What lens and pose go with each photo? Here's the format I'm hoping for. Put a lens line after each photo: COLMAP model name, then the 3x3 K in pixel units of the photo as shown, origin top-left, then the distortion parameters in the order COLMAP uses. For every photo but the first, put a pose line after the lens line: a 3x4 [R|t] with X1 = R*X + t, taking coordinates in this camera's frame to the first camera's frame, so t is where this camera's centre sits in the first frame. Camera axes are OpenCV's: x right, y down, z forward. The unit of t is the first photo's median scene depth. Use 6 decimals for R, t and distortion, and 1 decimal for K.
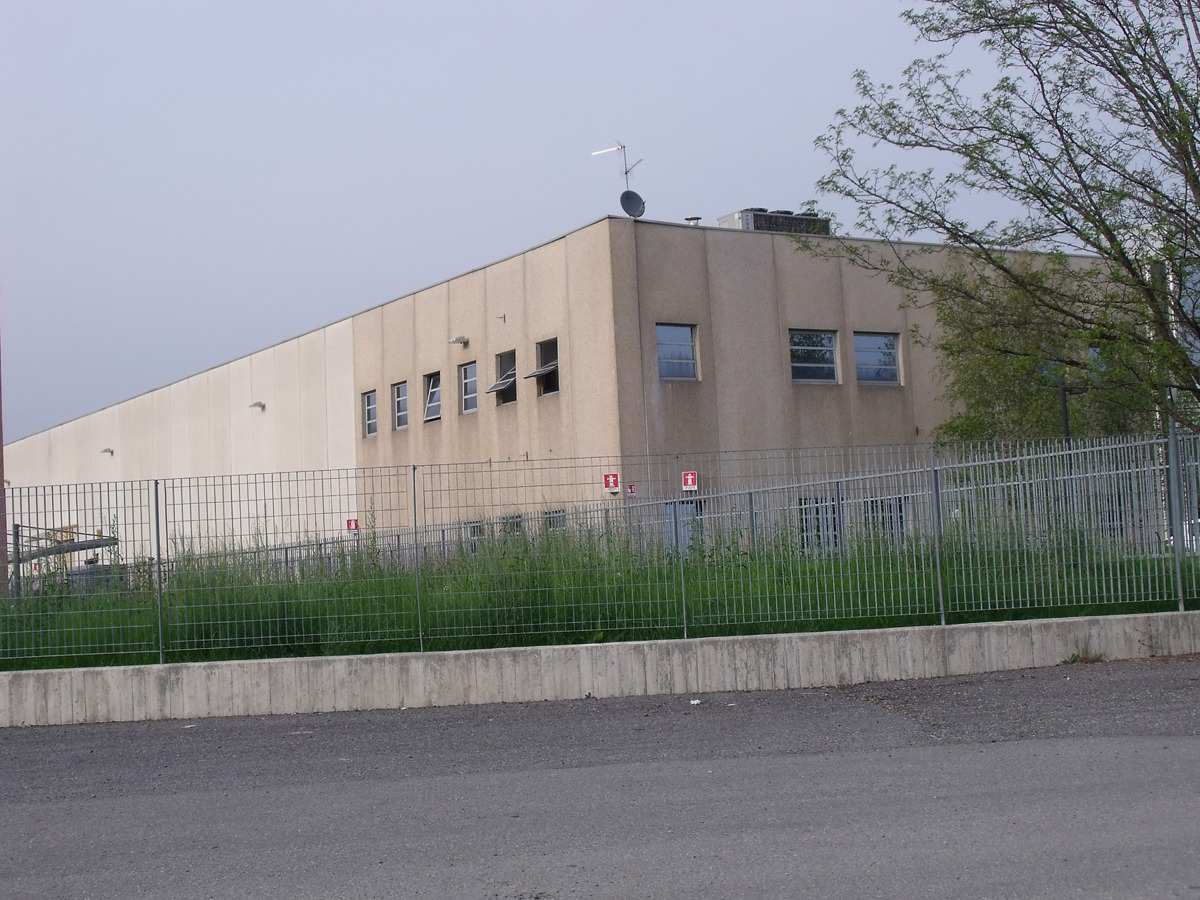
lens RADIAL K [[1945.8, 0, 600.0], [0, 1945.8, 450.0], [0, 0, 1]] dist [-0.027904, 0.920883]
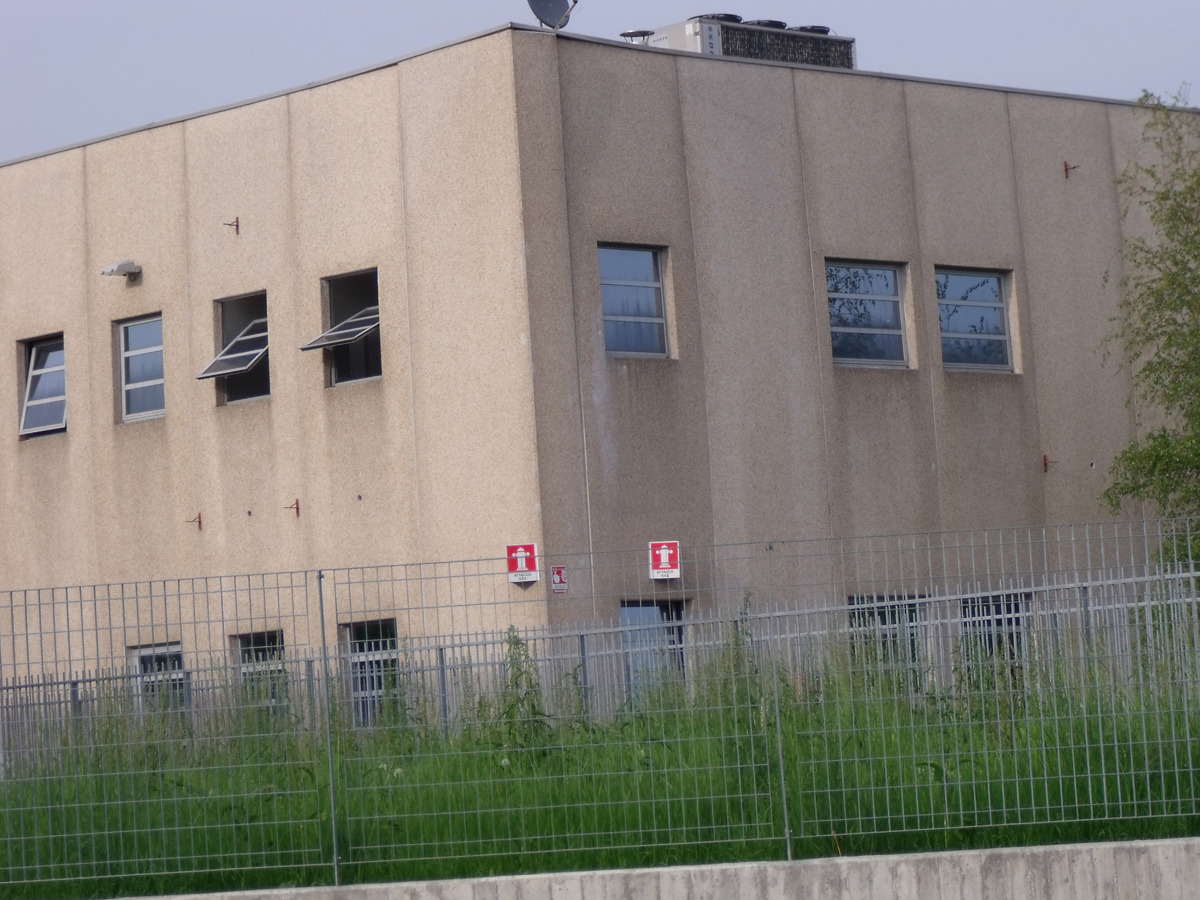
lens RADIAL K [[4187.2, 0, 600.0], [0, 4187.2, 450.0], [0, 0, 1]] dist [0.052383, -1.487969]
pose [[0.980457, 0.008187, 0.196562, -0.172548], [-0.005268, 0.999868, -0.015366, 0.004188], [-0.196662, 0.014030, 0.980371, -0.047373]]
